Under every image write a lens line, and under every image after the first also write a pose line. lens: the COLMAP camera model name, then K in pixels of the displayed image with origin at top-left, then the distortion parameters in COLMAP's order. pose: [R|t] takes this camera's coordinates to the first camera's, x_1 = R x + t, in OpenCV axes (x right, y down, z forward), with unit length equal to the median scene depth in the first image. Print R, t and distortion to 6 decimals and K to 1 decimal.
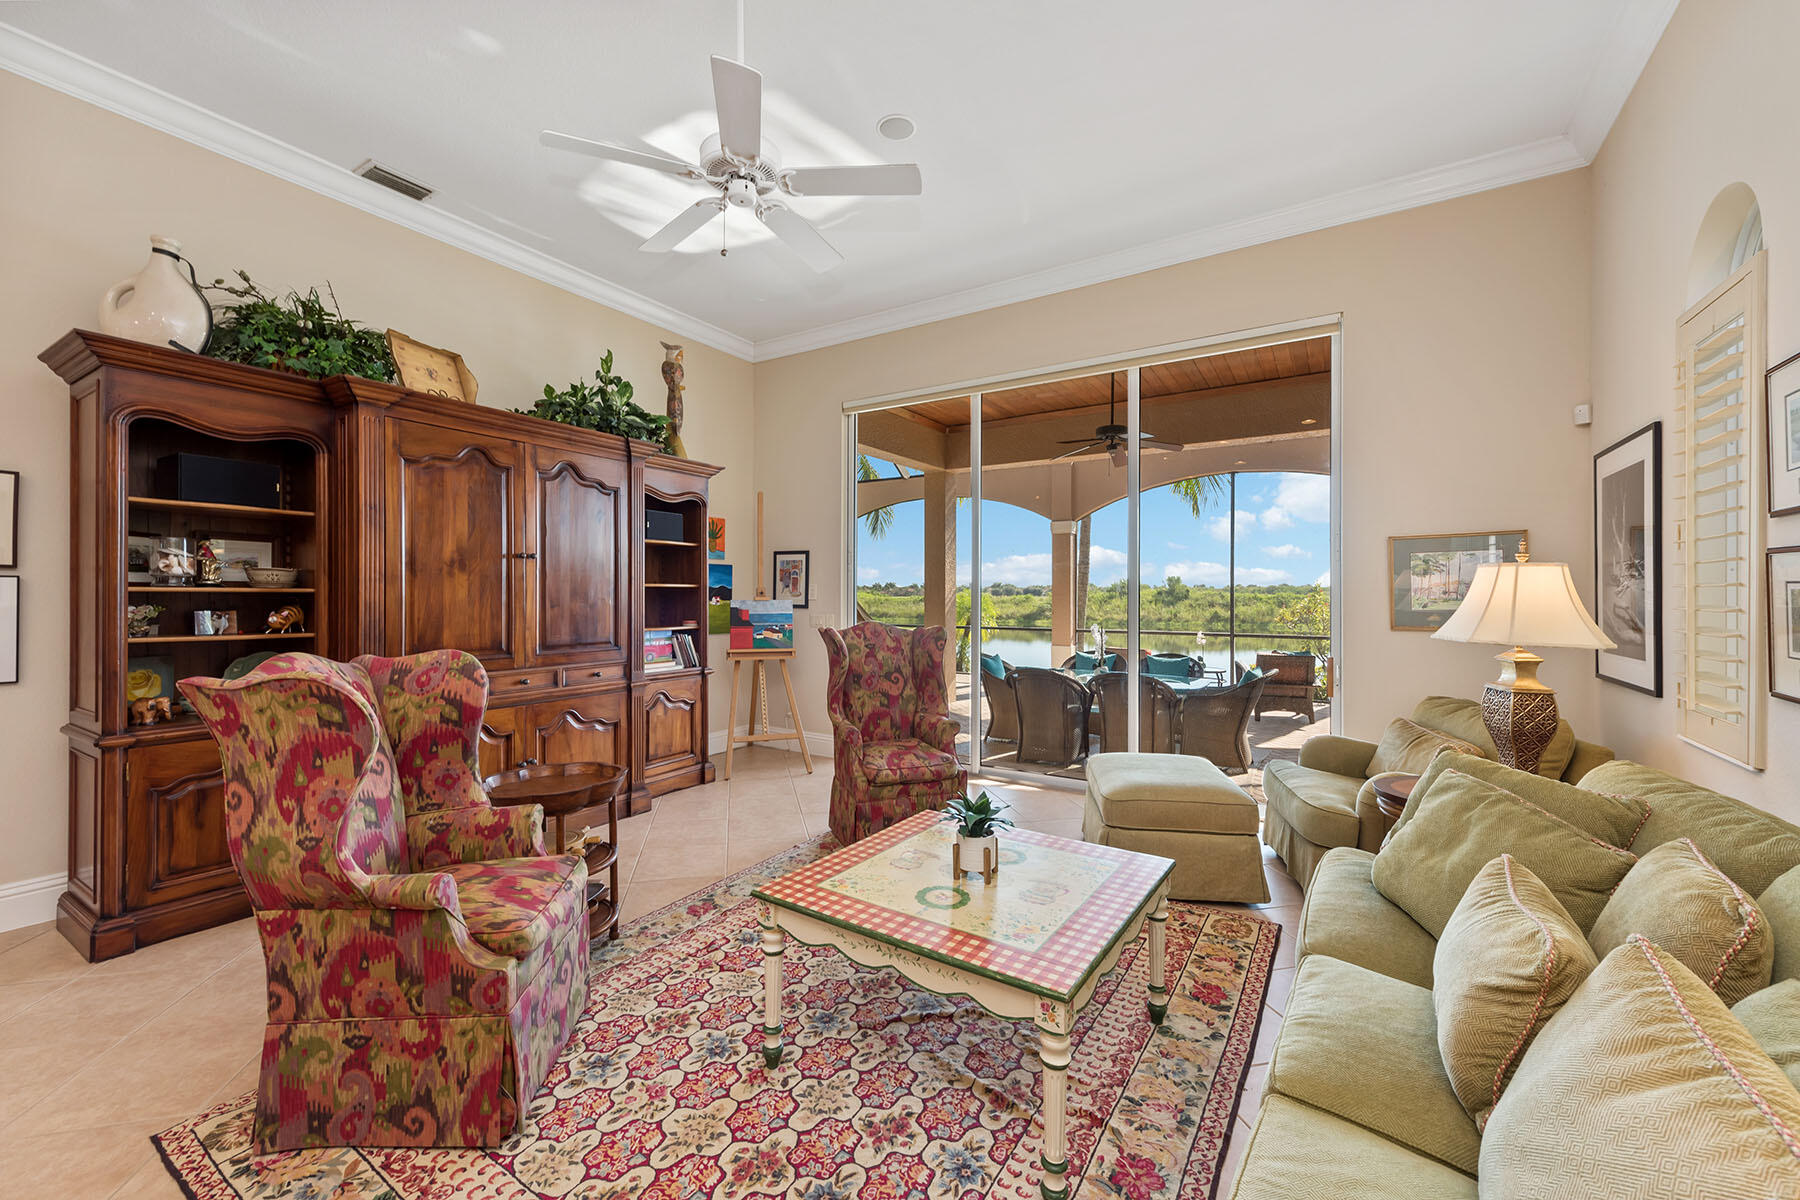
lens RADIAL K [[710.0, 0, 900.6], [0, 710.0, 595.1], [0, 0, 1]] dist [0.001438, 0.000224]
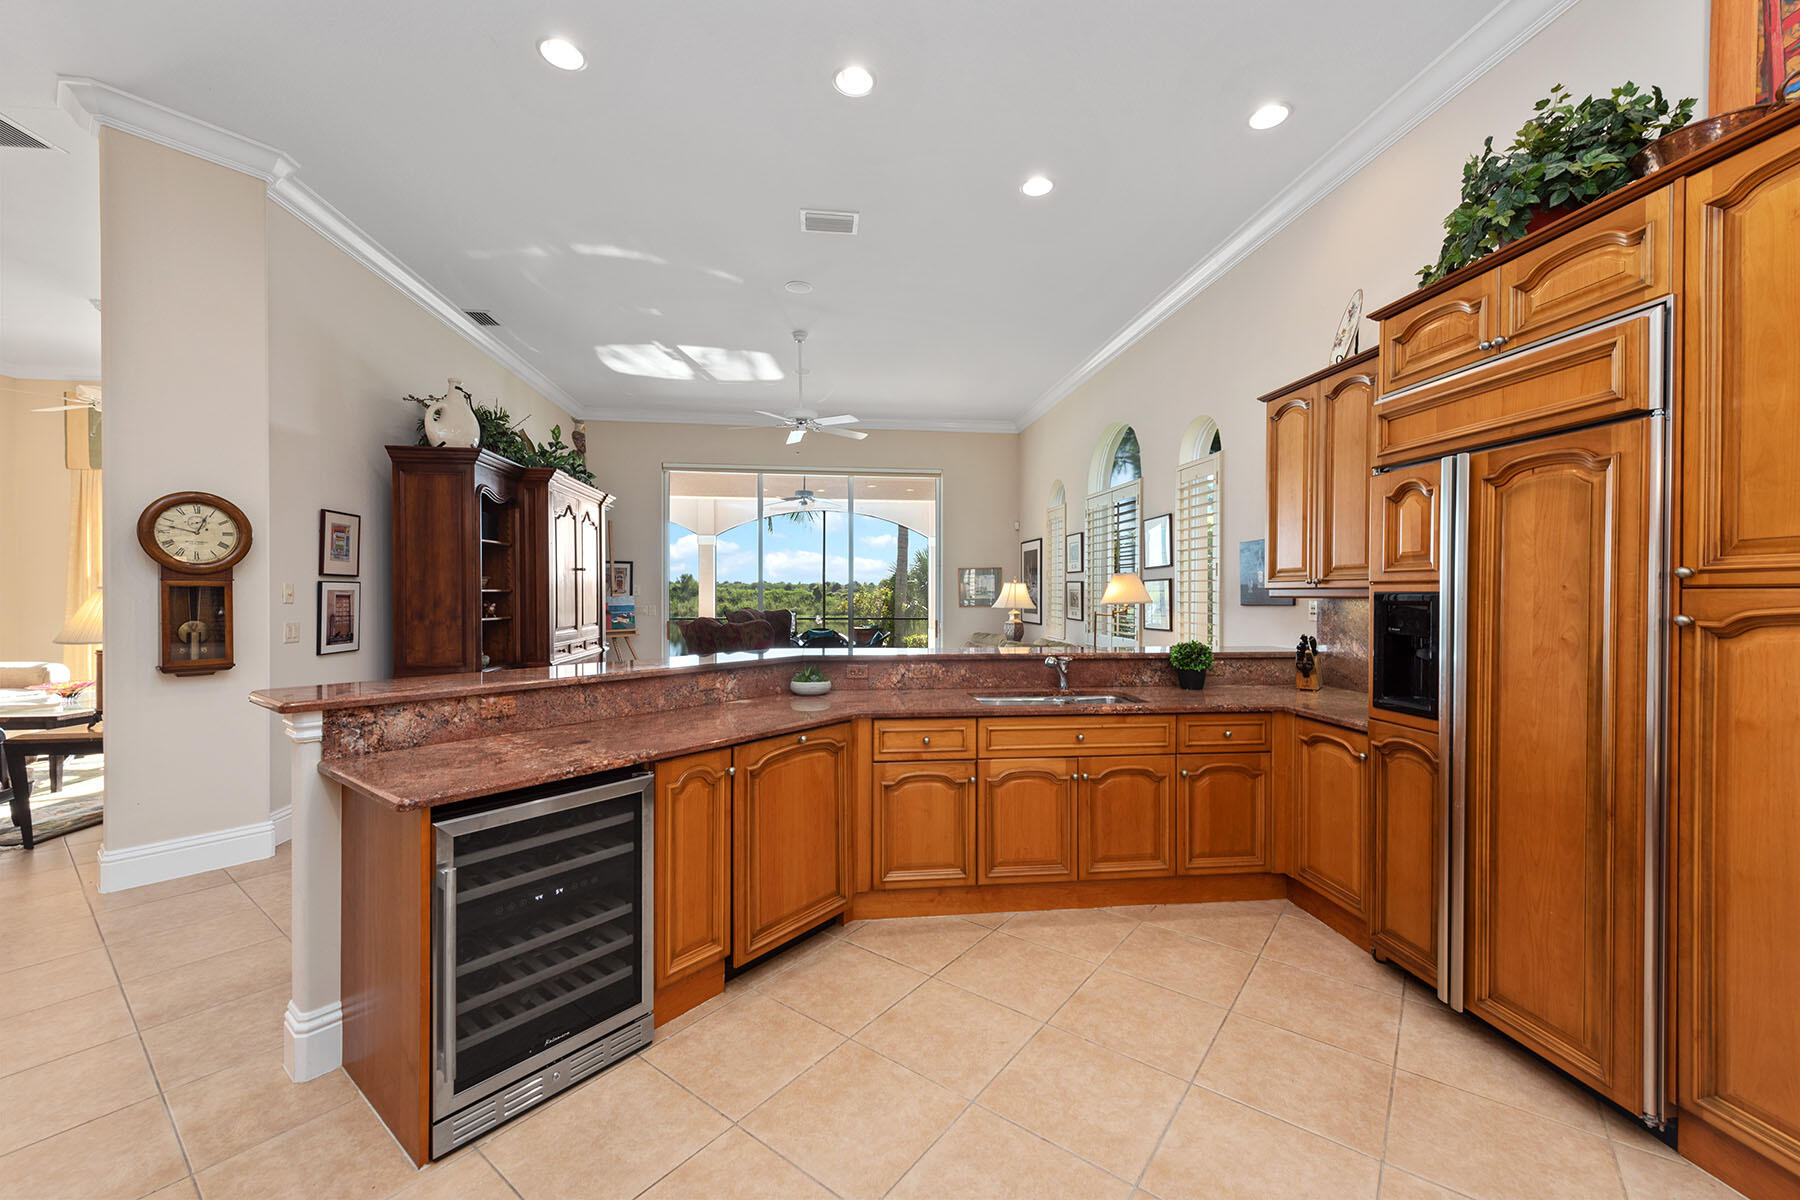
lens RADIAL K [[710.0, 0, 897.4], [0, 710.0, 599.5], [0, 0, 1]] dist [0.001438, 0.000224]
pose [[0.775482, -0.008080, 0.631318, -0.922032], [0.000146, 0.999920, 0.012618, -0.005655], [-0.631370, -0.009693, 0.775421, -0.672571]]
